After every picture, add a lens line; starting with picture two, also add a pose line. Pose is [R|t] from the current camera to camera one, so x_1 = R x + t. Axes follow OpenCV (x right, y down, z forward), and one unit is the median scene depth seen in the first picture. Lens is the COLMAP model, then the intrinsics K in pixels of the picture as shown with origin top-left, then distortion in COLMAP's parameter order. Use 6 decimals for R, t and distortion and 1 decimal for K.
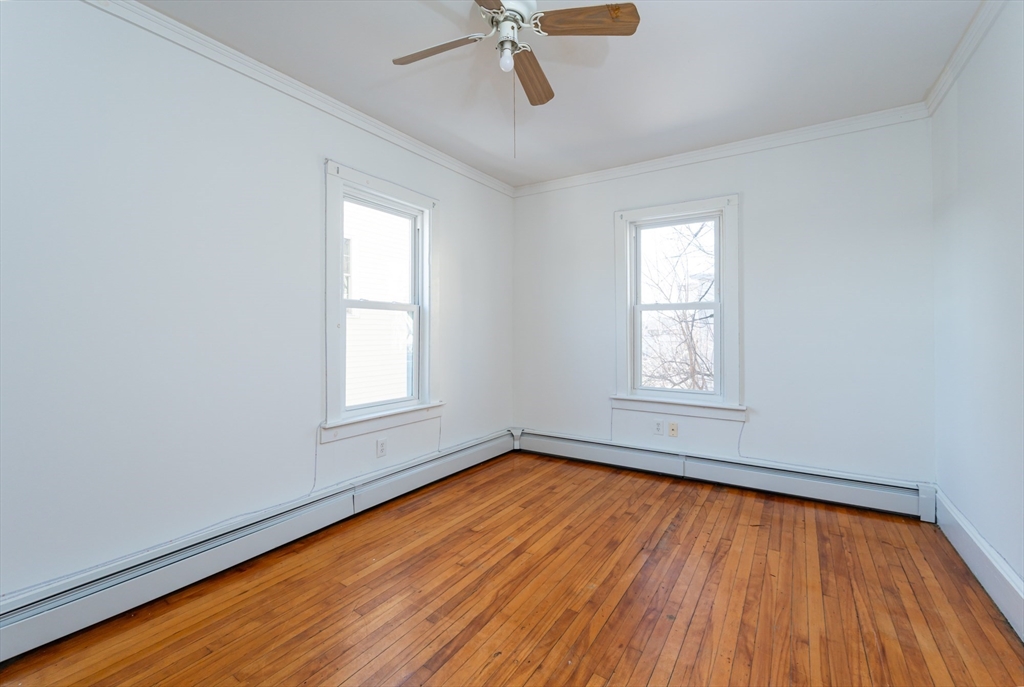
lens RADIAL K [[438.1, 0, 504.0], [0, 438.1, 338.1], [0, 0, 1]] dist [-0.004860, -0.000355]
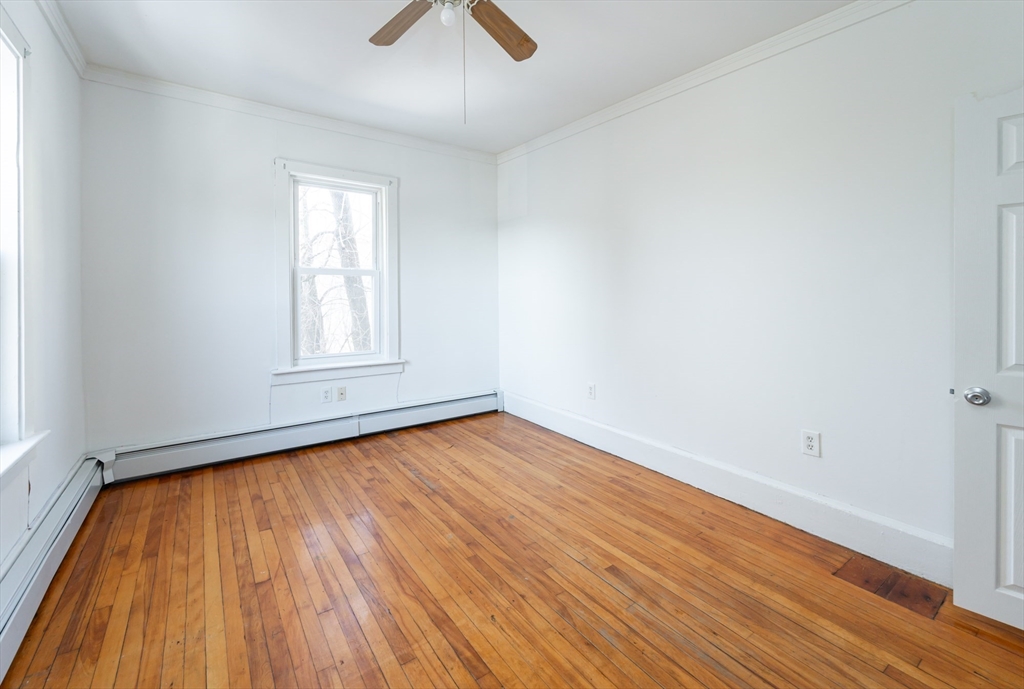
lens RADIAL K [[438.1, 0, 532.1], [0, 438.1, 325.2], [0, 0, 1]] dist [-0.004860, -0.000355]
pose [[0.339936, -0.066815, 0.938072, -0.550700], [0.013540, 0.997717, 0.066157, -0.008841], [-0.940351, -0.009788, 0.340065, 0.362529]]
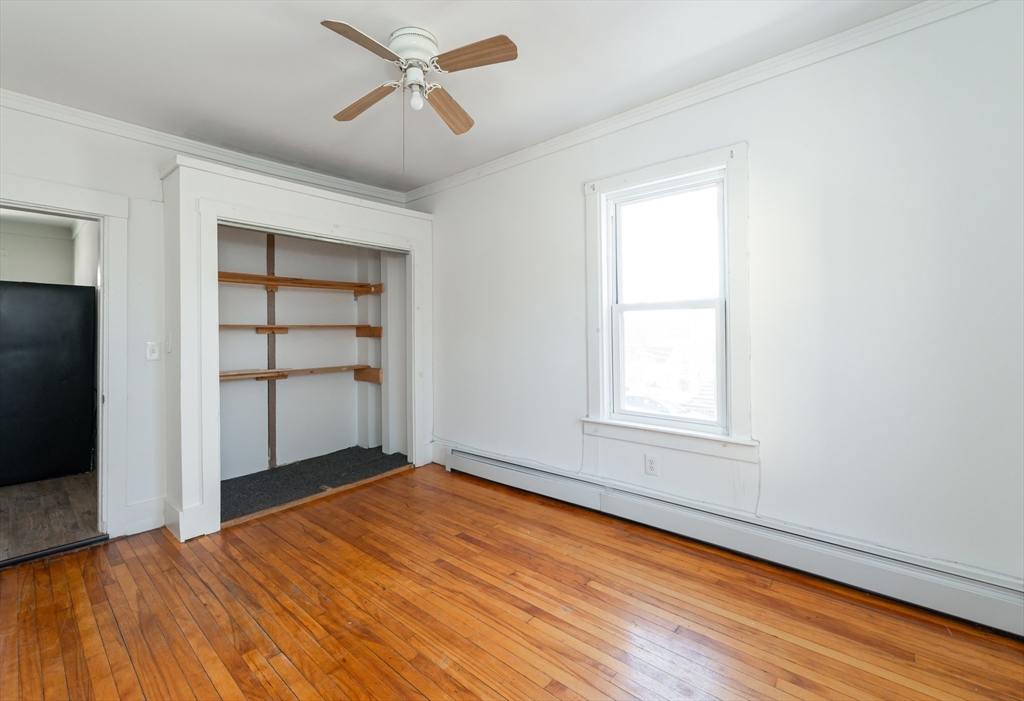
lens RADIAL K [[460.9, 0, 514.9], [0, 460.9, 335.4], [0, 0, 1]] dist [-0.001259, -0.000285]
pose [[-0.145983, 0.013019, -0.989201, 0.798671], [-0.002661, 0.999905, 0.013553, -0.032268], [0.989284, 0.004610, -0.145934, 0.989646]]
